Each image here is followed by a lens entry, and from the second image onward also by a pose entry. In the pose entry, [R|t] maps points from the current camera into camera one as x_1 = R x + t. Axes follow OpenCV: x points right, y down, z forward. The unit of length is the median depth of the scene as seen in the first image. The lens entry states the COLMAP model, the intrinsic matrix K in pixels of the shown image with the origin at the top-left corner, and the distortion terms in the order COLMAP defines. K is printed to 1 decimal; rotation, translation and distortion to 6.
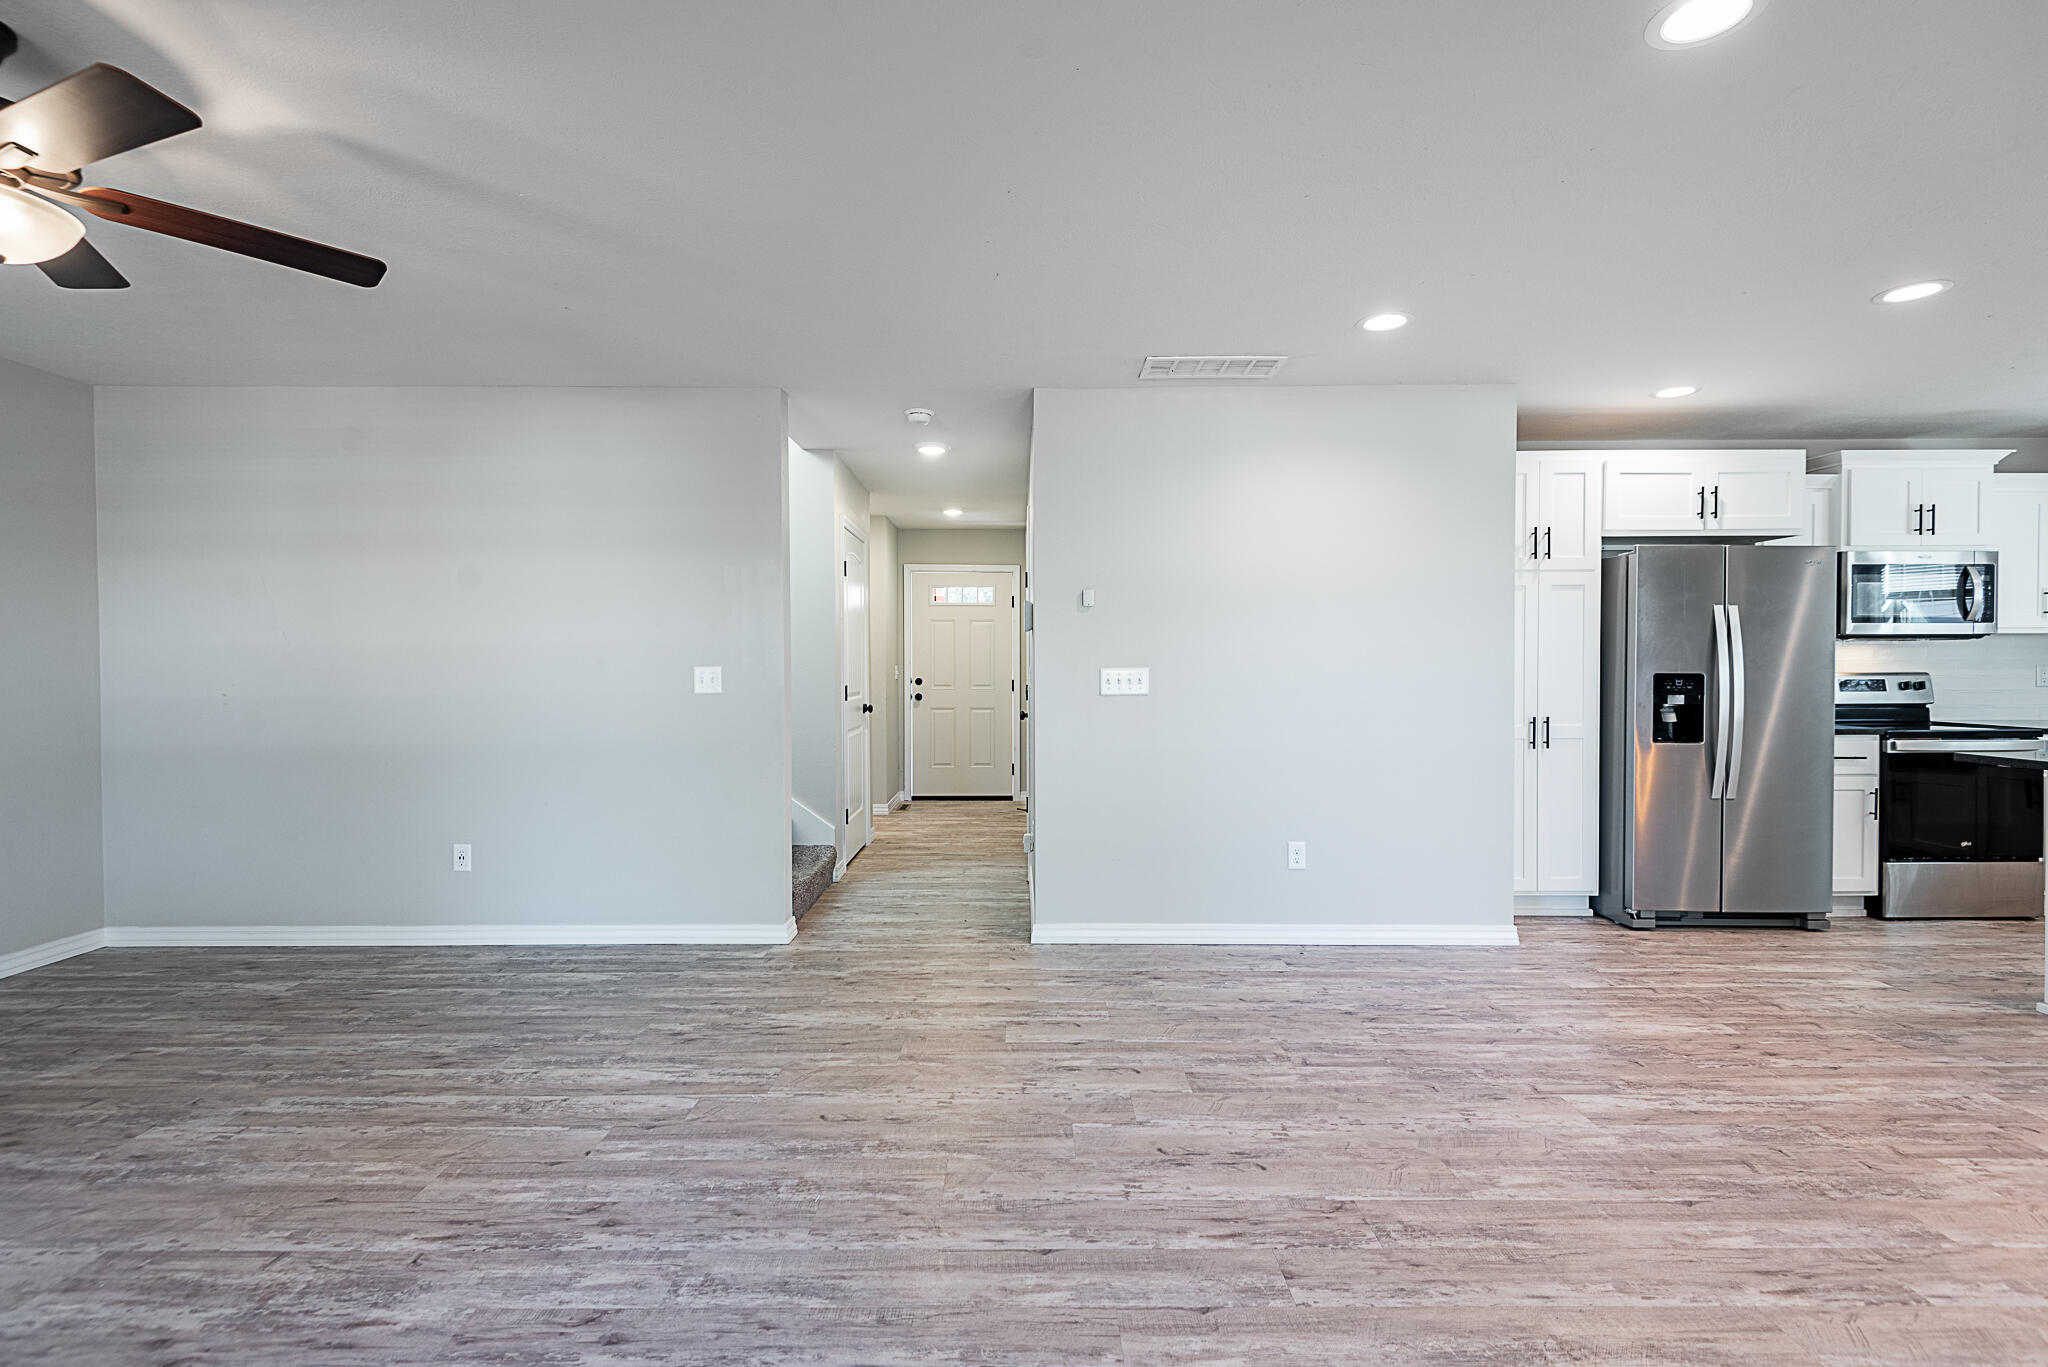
lens RADIAL K [[929.5, 0, 1021.9], [0, 929.5, 676.4], [0, 0, 1]] dist [0.001190, -0.004518]
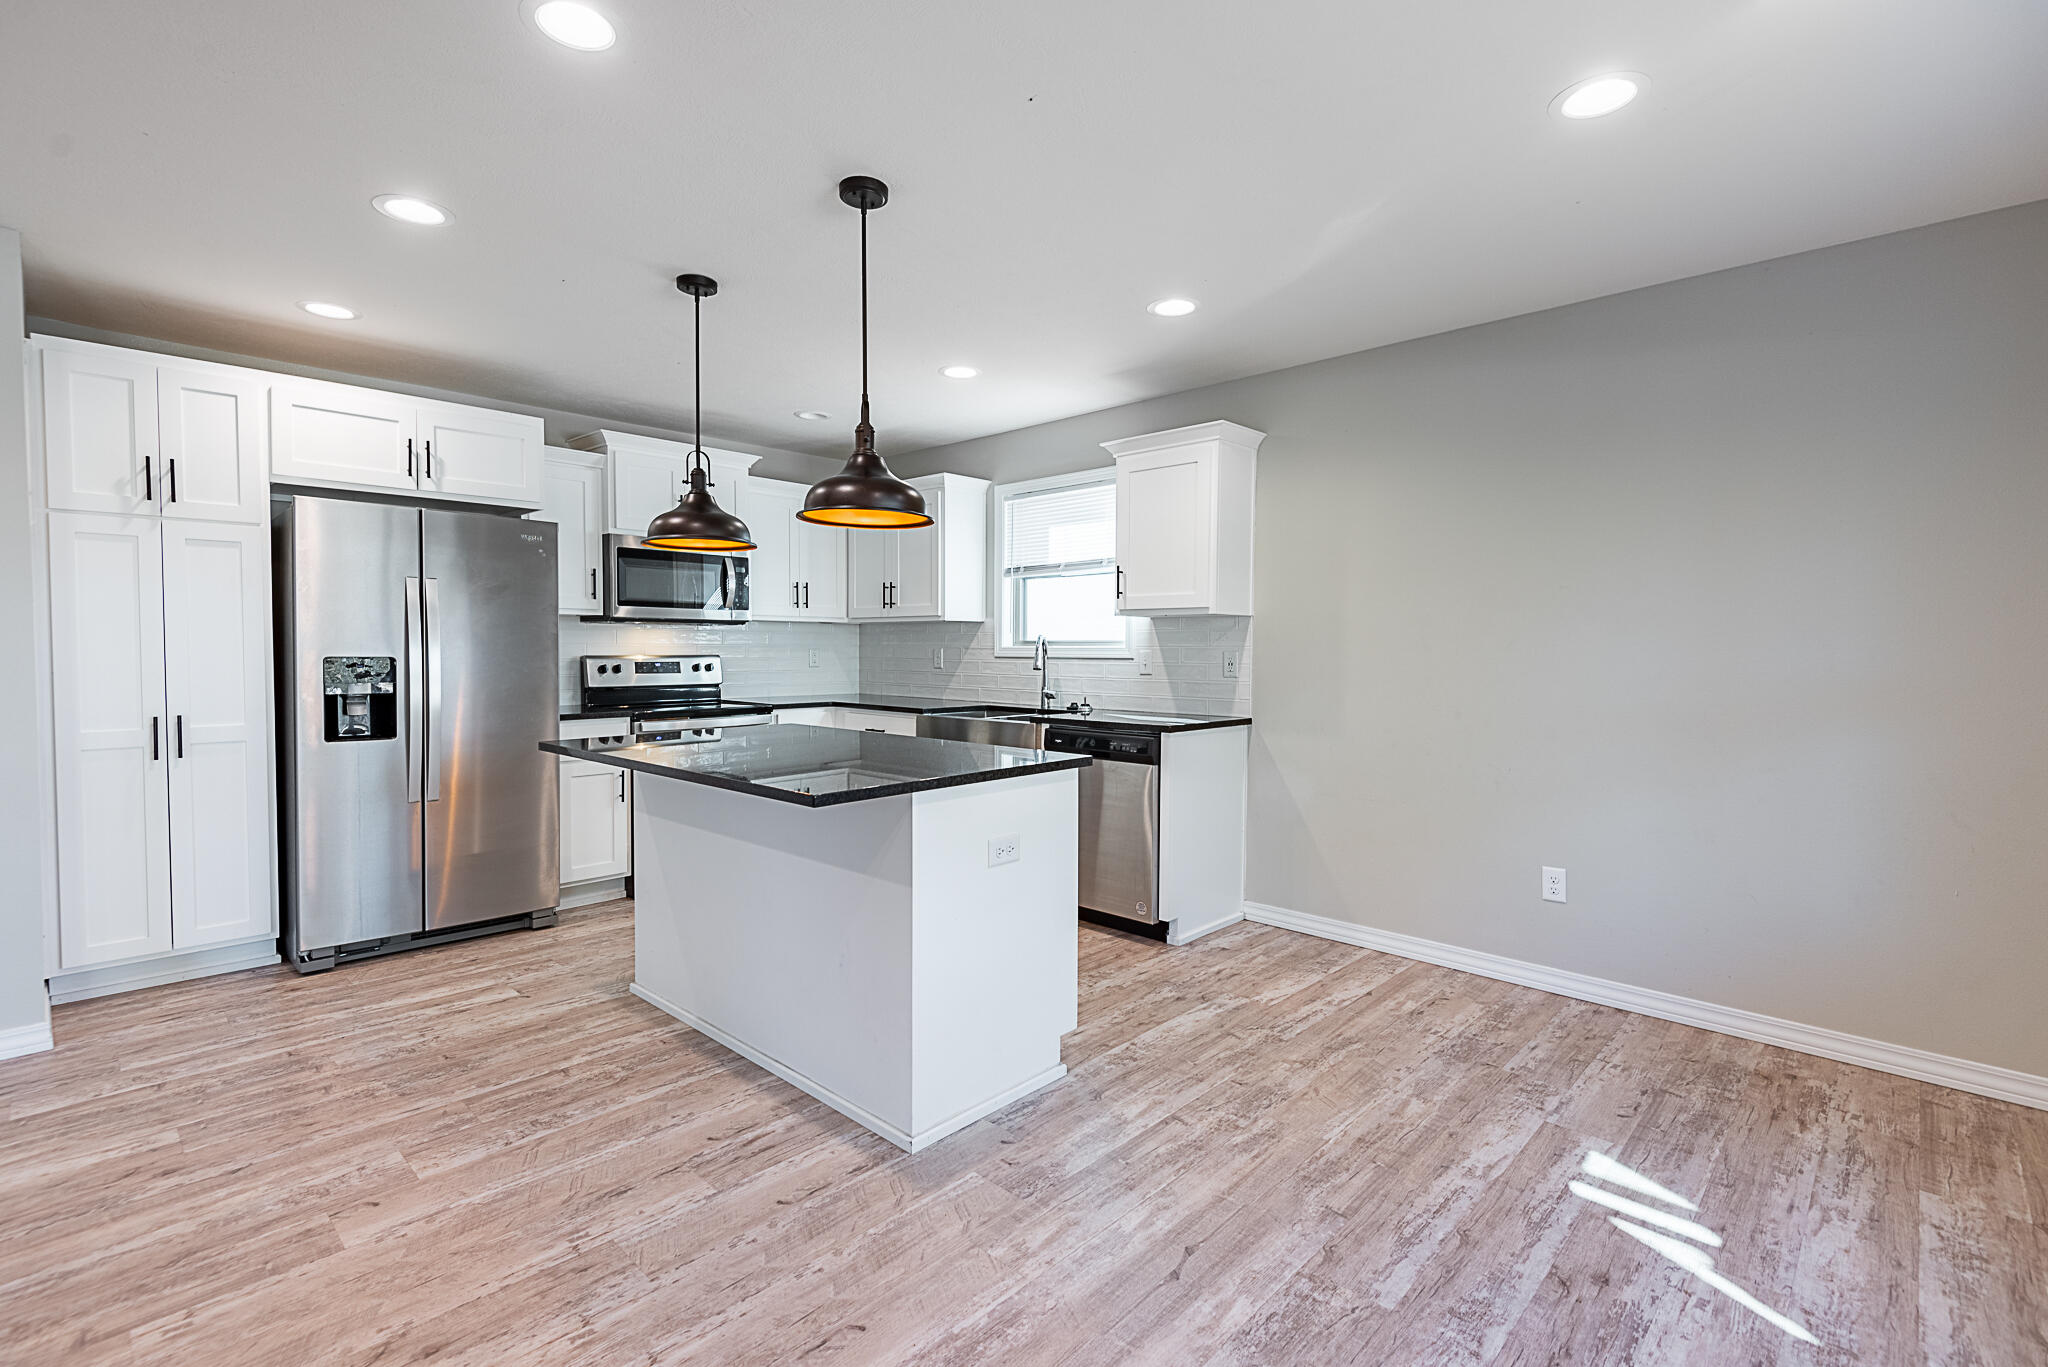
lens RADIAL K [[929.5, 0, 1021.9], [0, 929.5, 676.4], [0, 0, 1]] dist [0.001190, -0.004518]
pose [[0.677832, -0.017716, 0.735003, 0.527326], [0.001395, 0.999739, 0.022811, -0.004430], [-0.735215, -0.014437, 0.677680, 0.000326]]
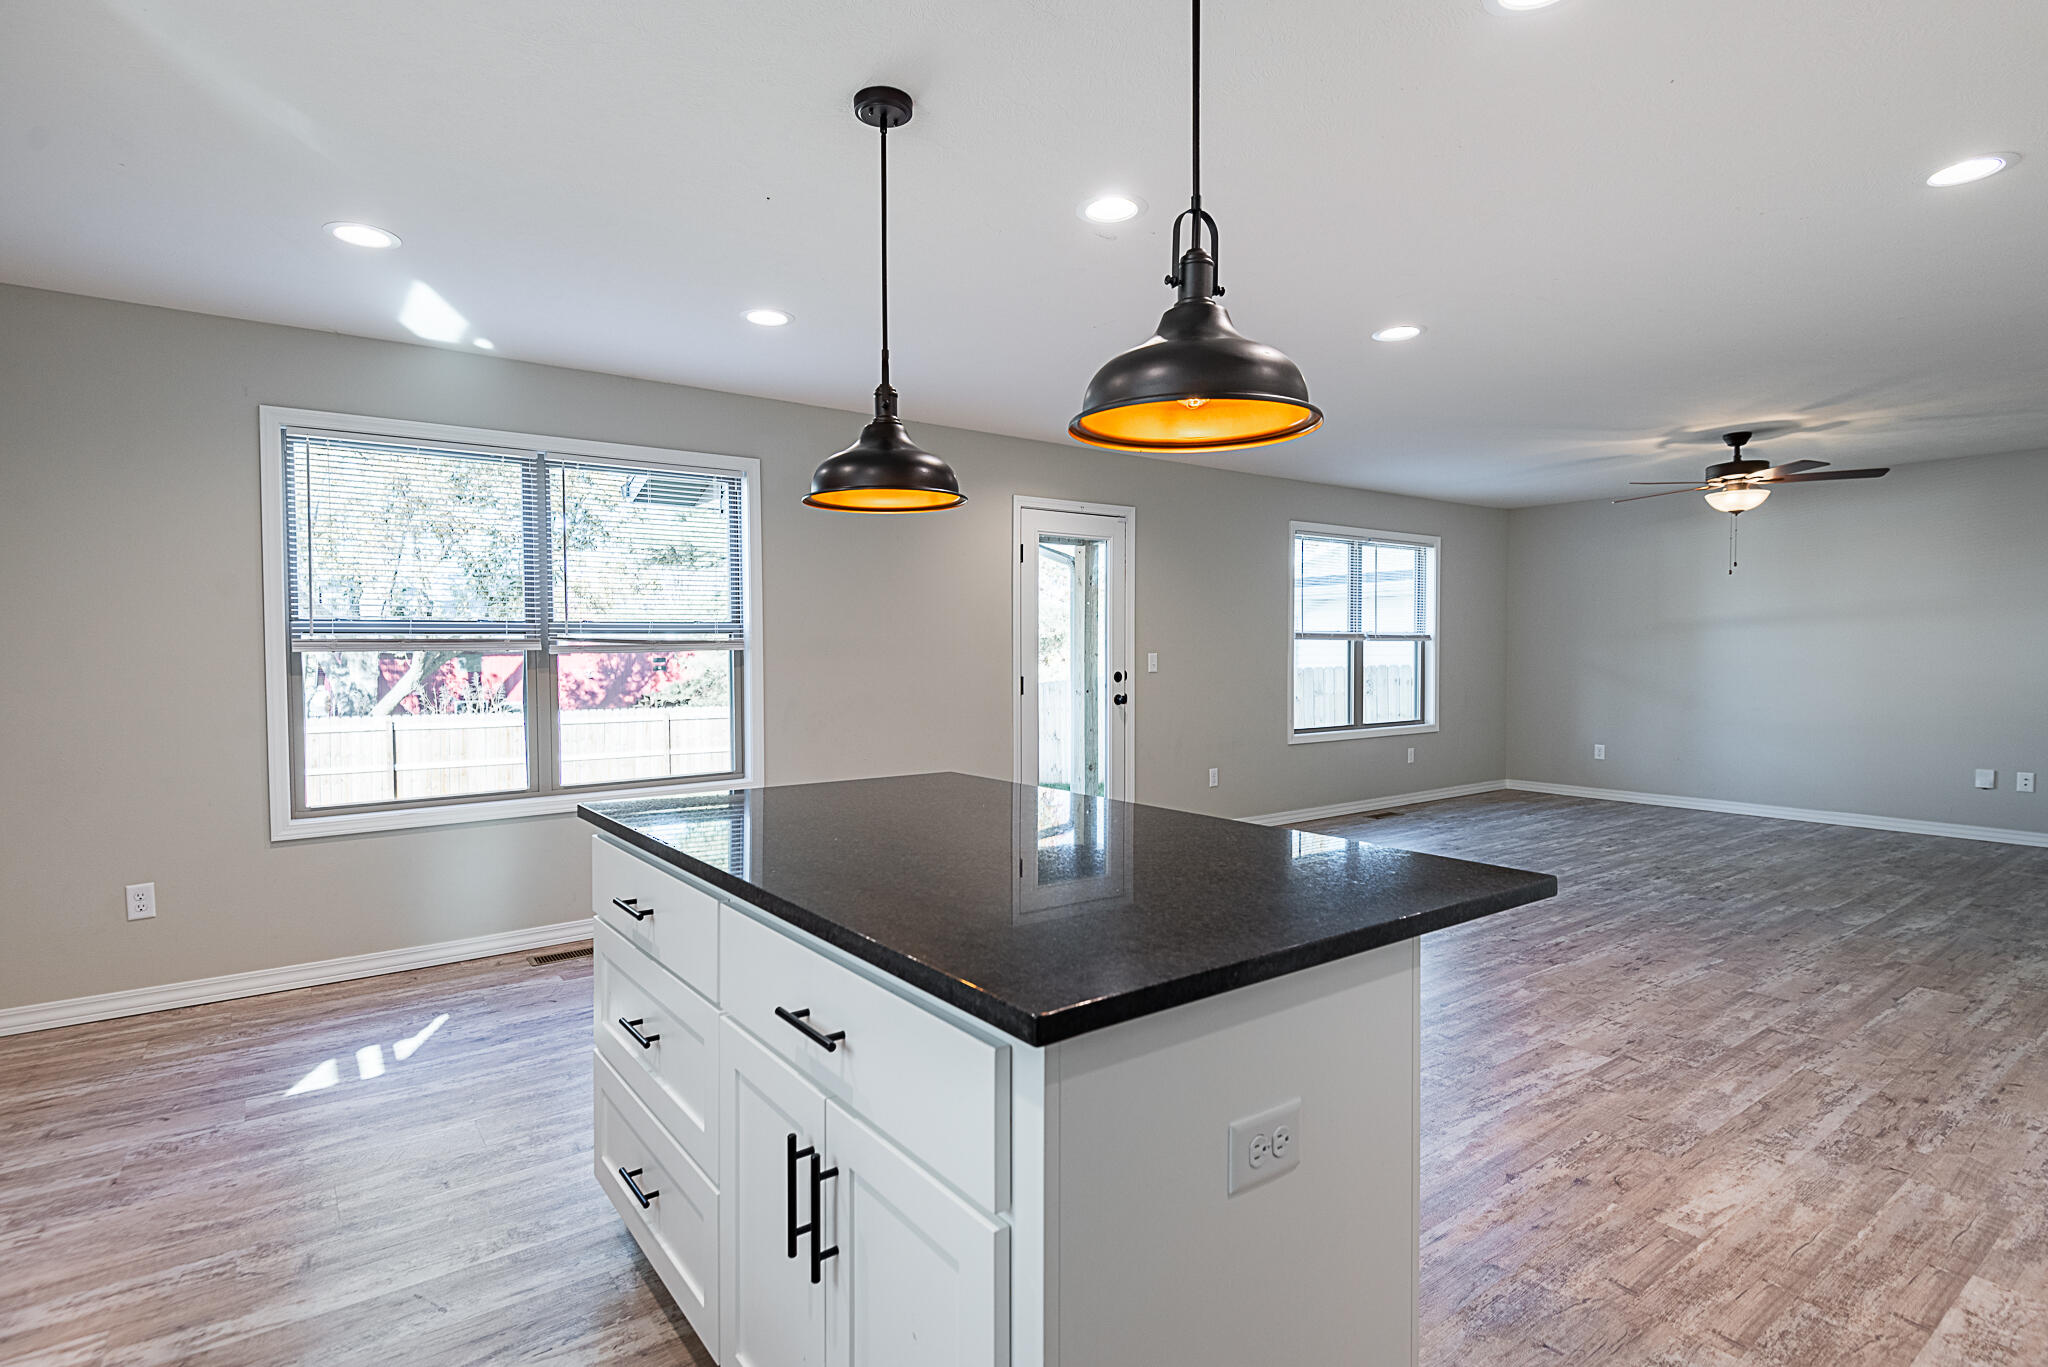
lens RADIAL K [[1026.2, 0, 970.5], [0, 1026.2, 680.0], [0, 0, 1]] dist [-0.000781, -0.000963]
pose [[-0.815711, 0.022497, -0.578023, 1.202925], [-0.001471, 0.999160, 0.040963, -0.019587], [0.578458, 0.034264, -0.814992, 0.988052]]
